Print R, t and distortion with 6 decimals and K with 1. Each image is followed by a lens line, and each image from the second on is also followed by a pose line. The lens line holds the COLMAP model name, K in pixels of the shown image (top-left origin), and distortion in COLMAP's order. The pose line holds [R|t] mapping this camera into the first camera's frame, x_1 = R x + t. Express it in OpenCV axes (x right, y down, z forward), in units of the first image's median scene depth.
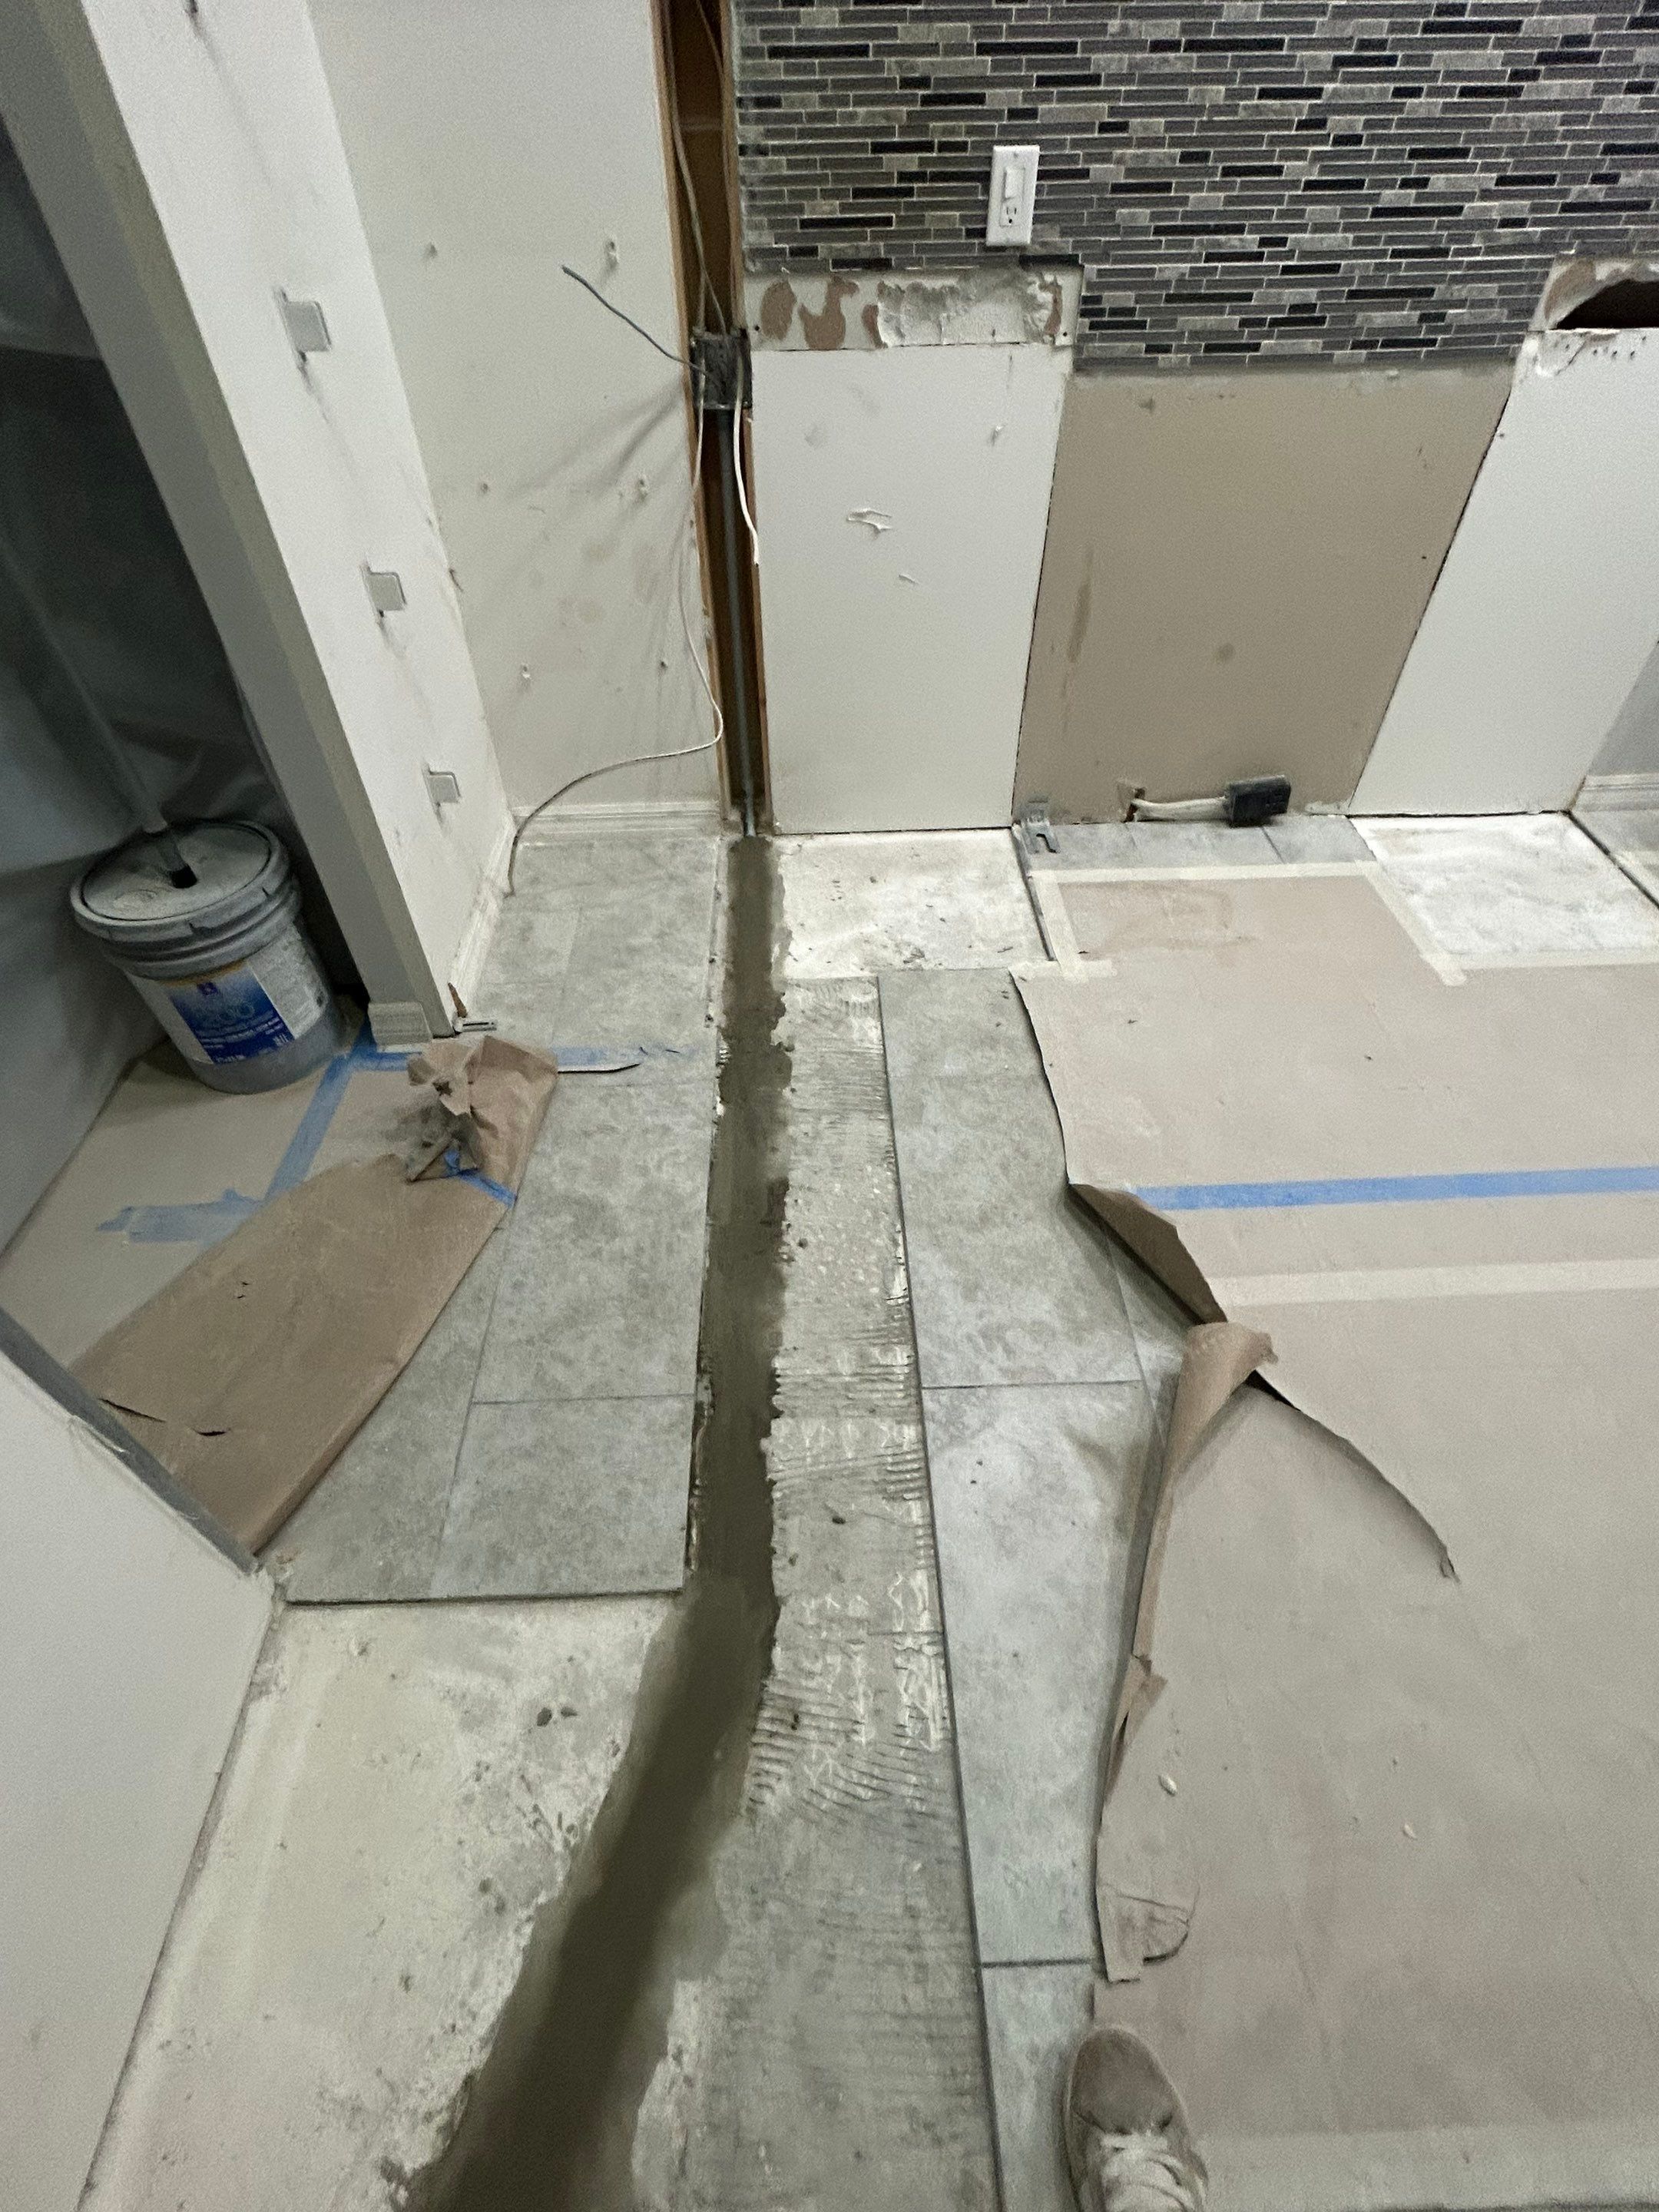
lens RADIAL K [[1047.3, 0, 831.6], [0, 1047.3, 1114.9], [0, 0, 1]] dist [-0.004922, 0.004530]
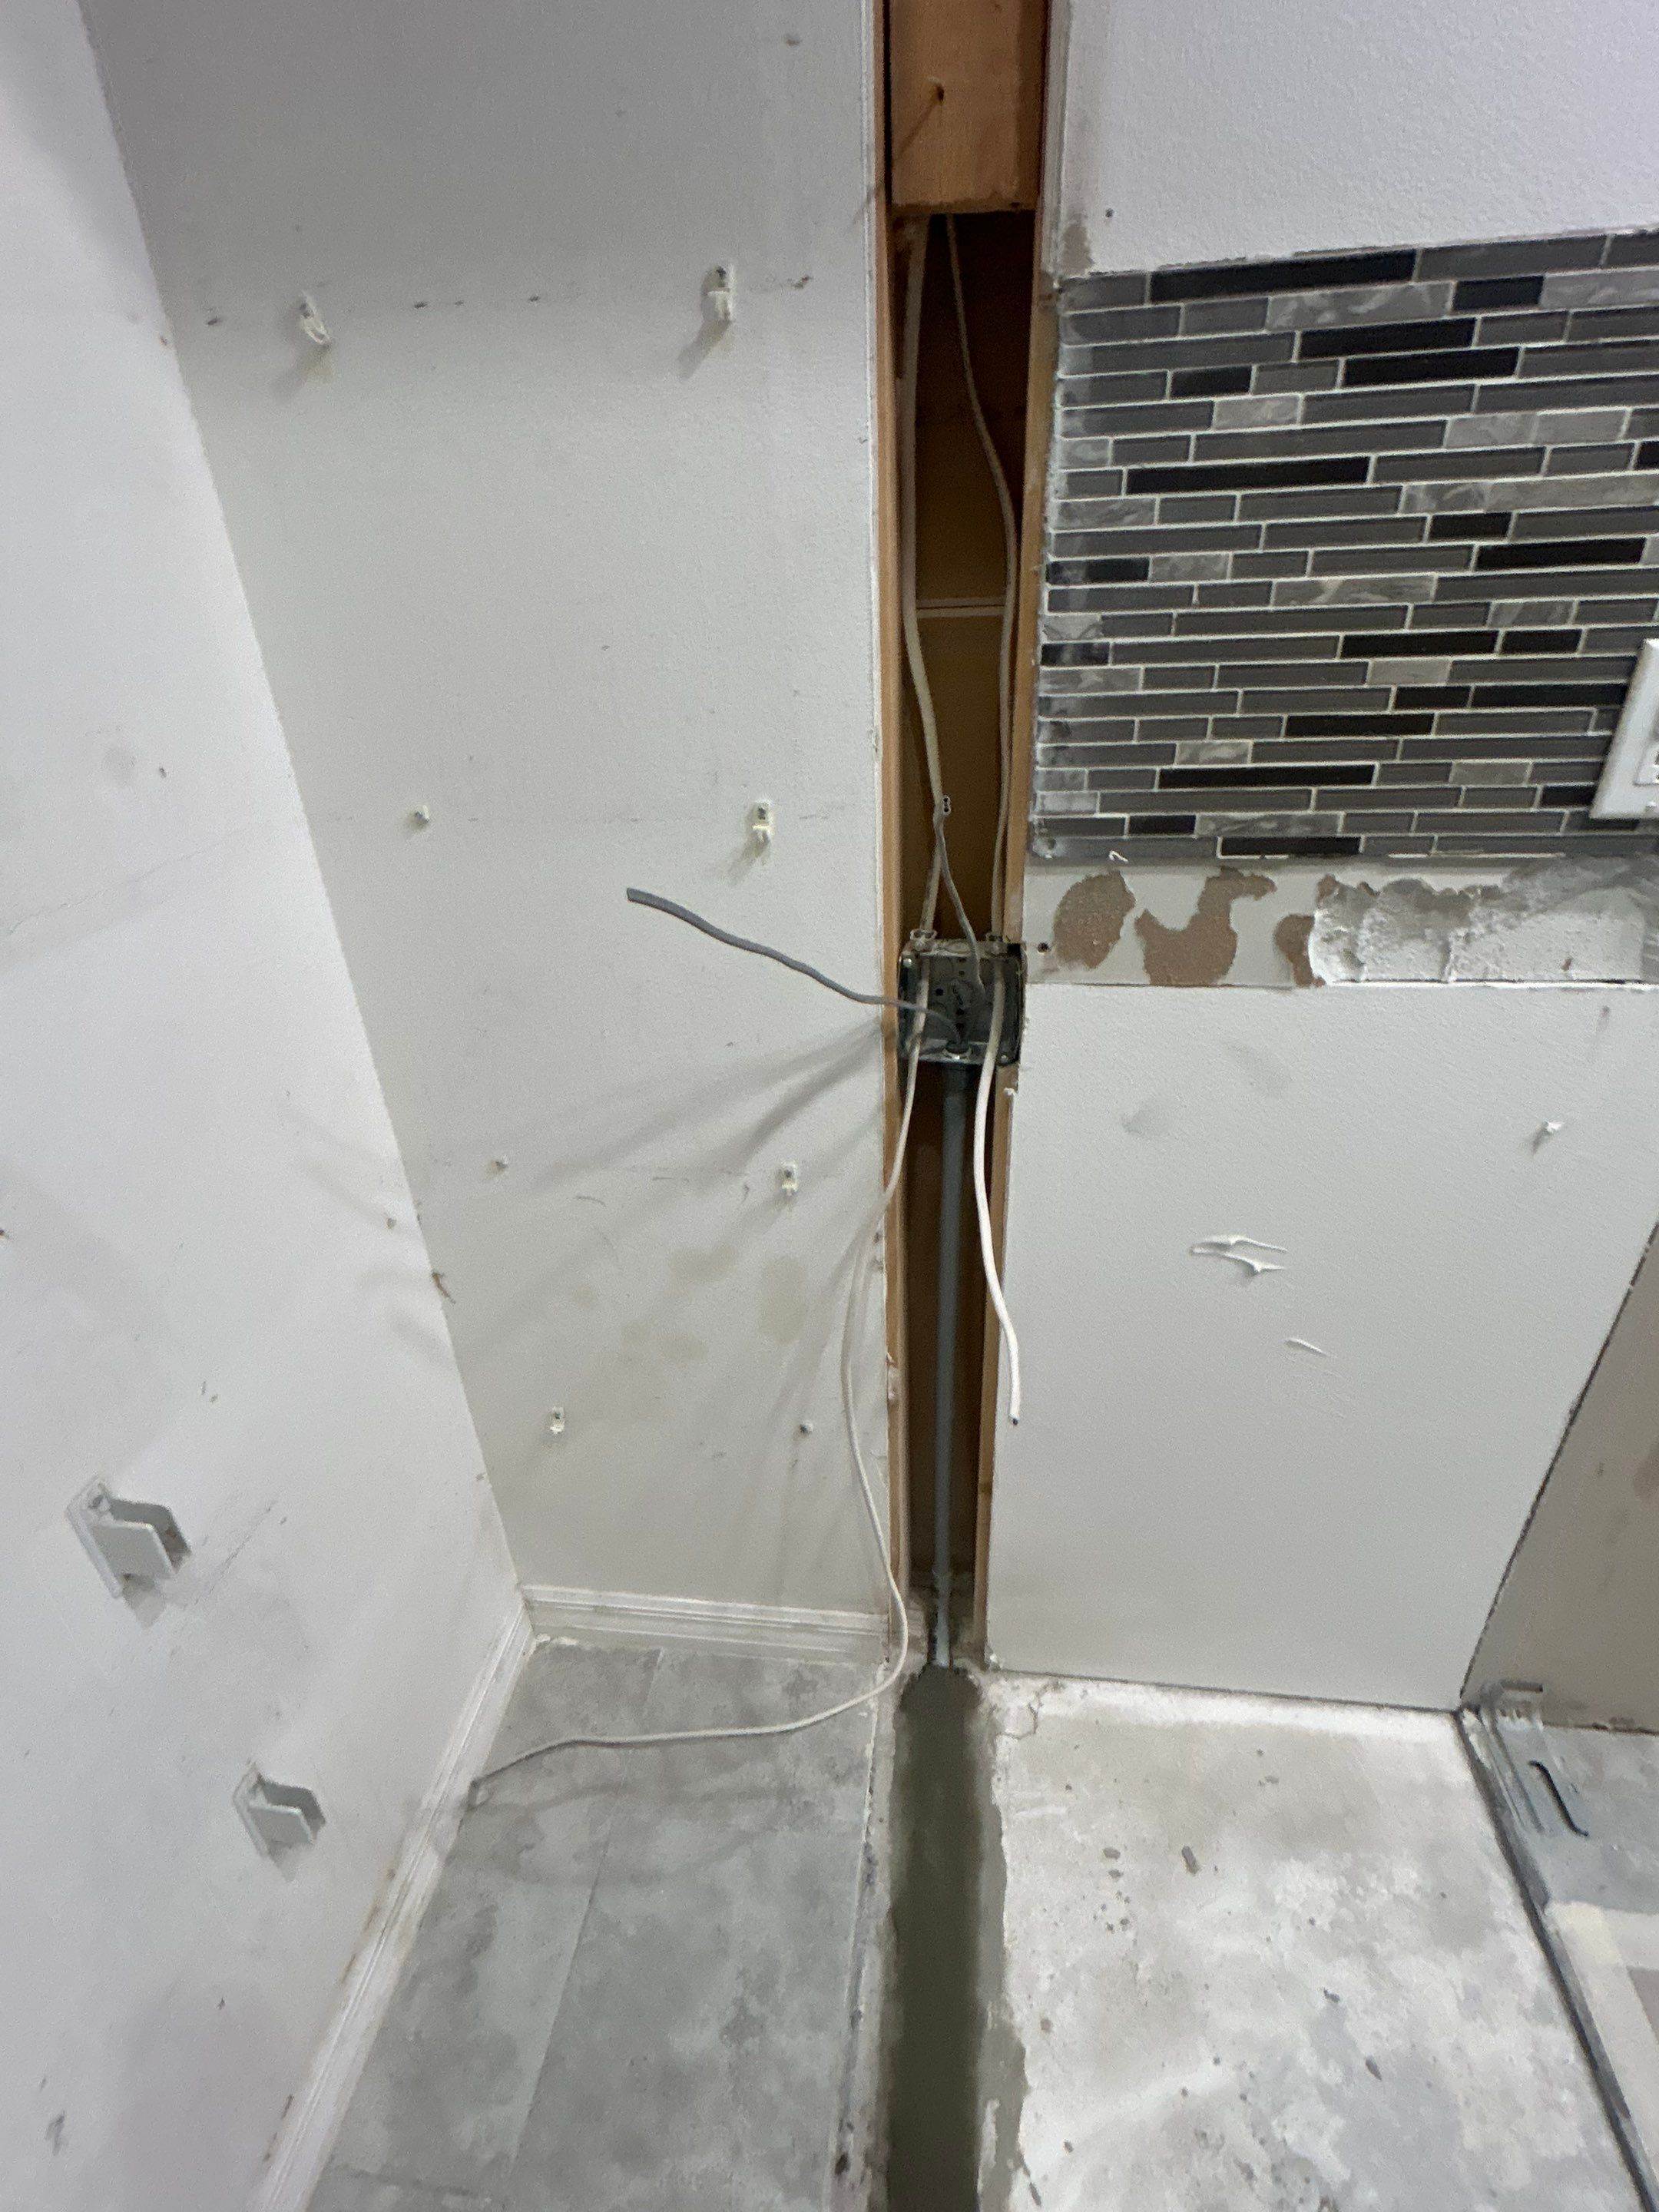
lens RADIAL K [[1047.3, 0, 831.0], [0, 1047.3, 1106.4], [0, 0, 1]] dist [-0.004922, 0.004530]
pose [[0.985914, 0.054080, -0.158267, -0.085940], [-0.096873, 0.956038, -0.276779, -0.527191], [0.136341, 0.288212, 0.947810, 0.537907]]
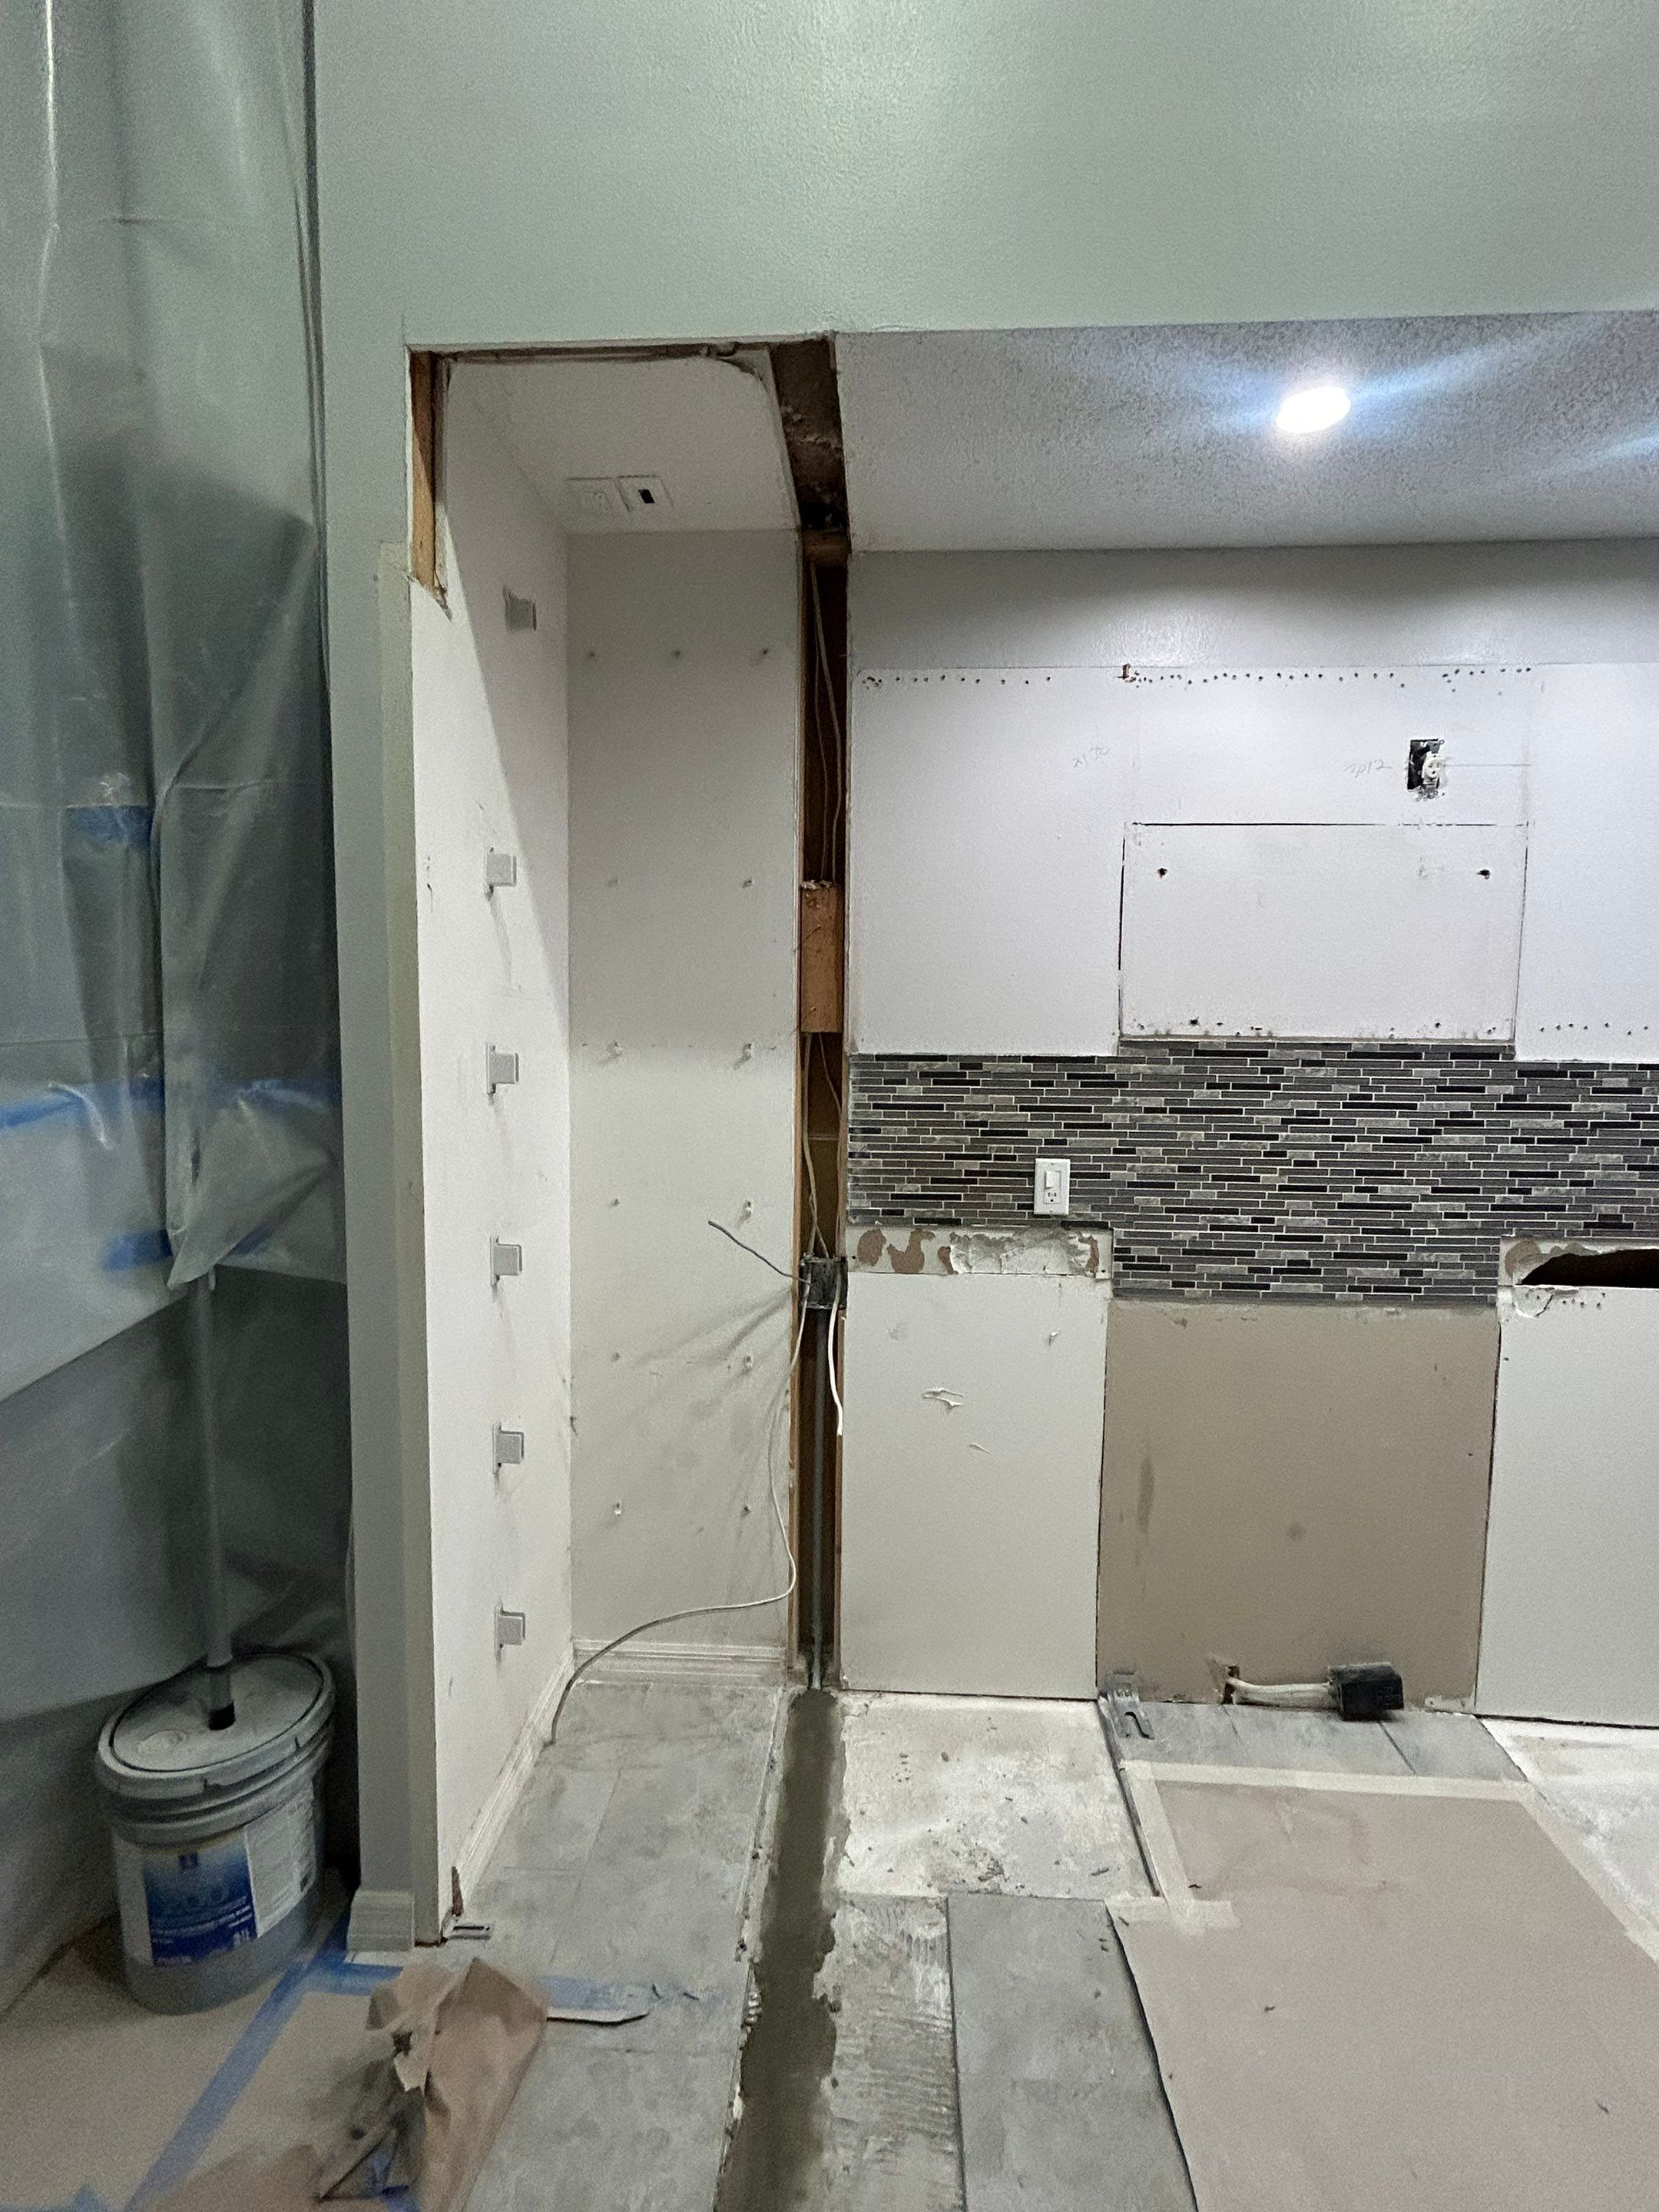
lens RADIAL K [[1047.3, 0, 833.8], [0, 1047.3, 1104.8], [0, 0, 1]] dist [-0.004922, 0.004530]
pose [[0.995481, 0.027861, -0.090780, 0.013551], [-0.081083, 0.746978, -0.659886, -0.054330], [0.049426, 0.664265, 0.745861, -0.063272]]
